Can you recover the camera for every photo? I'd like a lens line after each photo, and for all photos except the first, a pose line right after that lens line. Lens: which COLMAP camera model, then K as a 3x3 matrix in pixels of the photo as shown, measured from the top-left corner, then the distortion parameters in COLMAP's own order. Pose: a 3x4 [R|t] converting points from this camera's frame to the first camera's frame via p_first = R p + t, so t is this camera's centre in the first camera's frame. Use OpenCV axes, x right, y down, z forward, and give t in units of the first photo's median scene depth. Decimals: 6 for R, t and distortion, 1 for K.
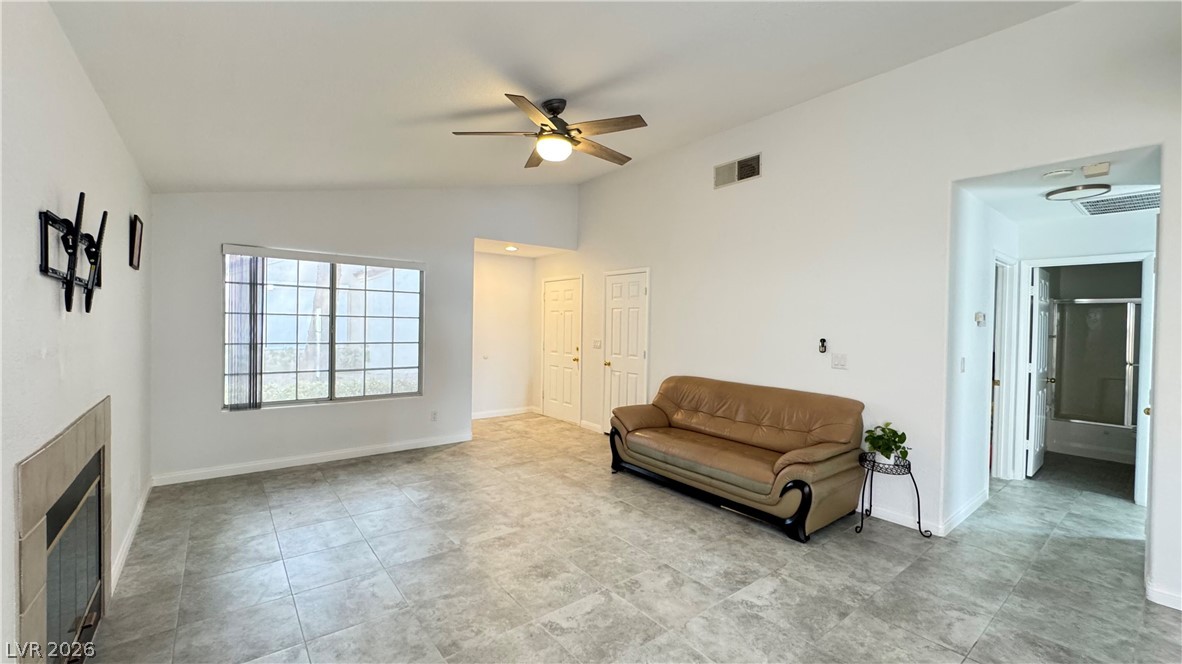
lens RADIAL K [[473.3, 0, 589.4], [0, 473.3, 329.0], [0, 0, 1]] dist [-0.006905, 0.002560]
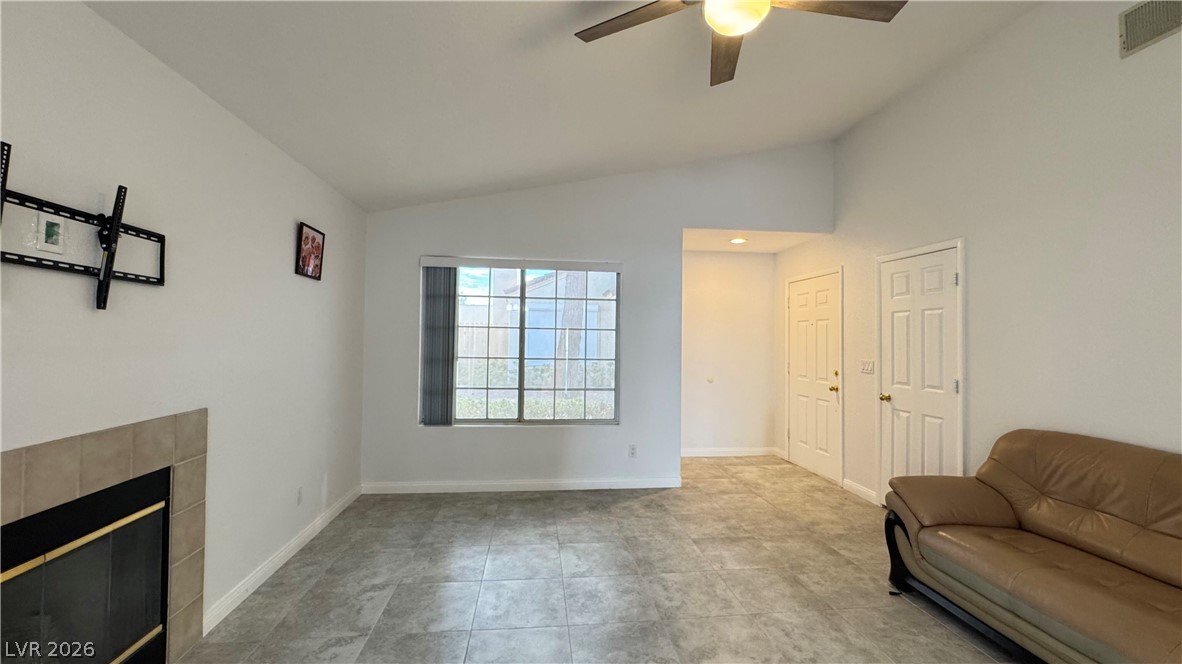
lens RADIAL K [[473.3, 0, 593.0], [0, 473.3, 327.9], [0, 0, 1]] dist [-0.006905, 0.002560]
pose [[0.855650, -0.018190, -0.517236, 0.039444], [-0.006286, 0.998943, -0.045528, 0.012588], [0.517518, 0.042207, 0.854631, 0.299652]]
